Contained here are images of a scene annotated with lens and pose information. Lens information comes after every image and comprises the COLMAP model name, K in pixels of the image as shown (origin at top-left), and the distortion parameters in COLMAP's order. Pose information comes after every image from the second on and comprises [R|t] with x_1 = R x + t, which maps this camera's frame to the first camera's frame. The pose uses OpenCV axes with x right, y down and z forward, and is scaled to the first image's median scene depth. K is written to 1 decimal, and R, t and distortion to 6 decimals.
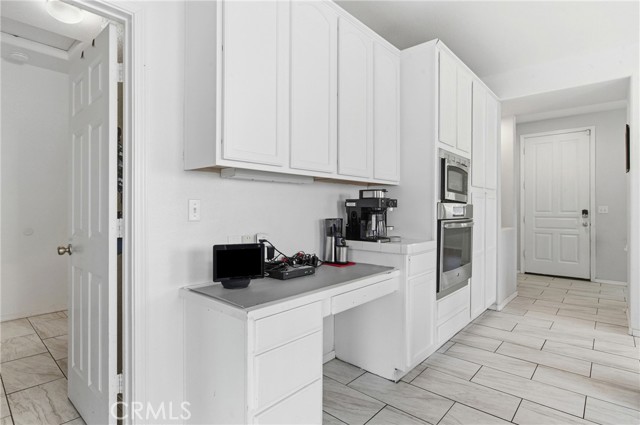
lens RADIAL K [[326.5, 0, 316.7], [0, 326.5, 209.3], [0, 0, 1]] dist [-0.002869, -0.000510]
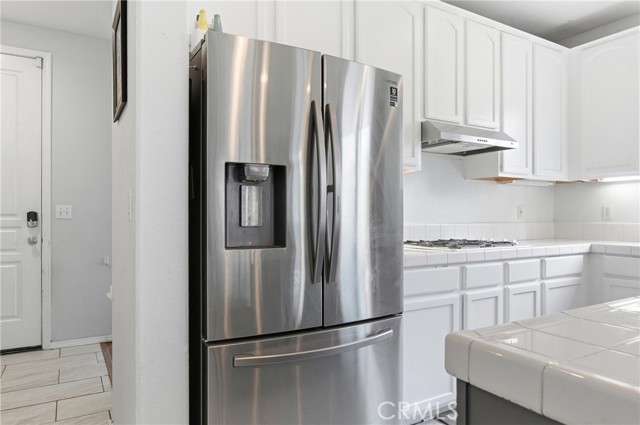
lens RADIAL K [[426.9, 0, 320.0], [0, 426.9, 212.5], [0, 0, 1]] dist [0.000756, 0.000211]
pose [[0.293732, 0.003369, 0.955882, 0.772231], [-0.000397, 0.999994, -0.003402, 0.011555], [-0.955888, 0.000619, 0.293732, 0.910709]]
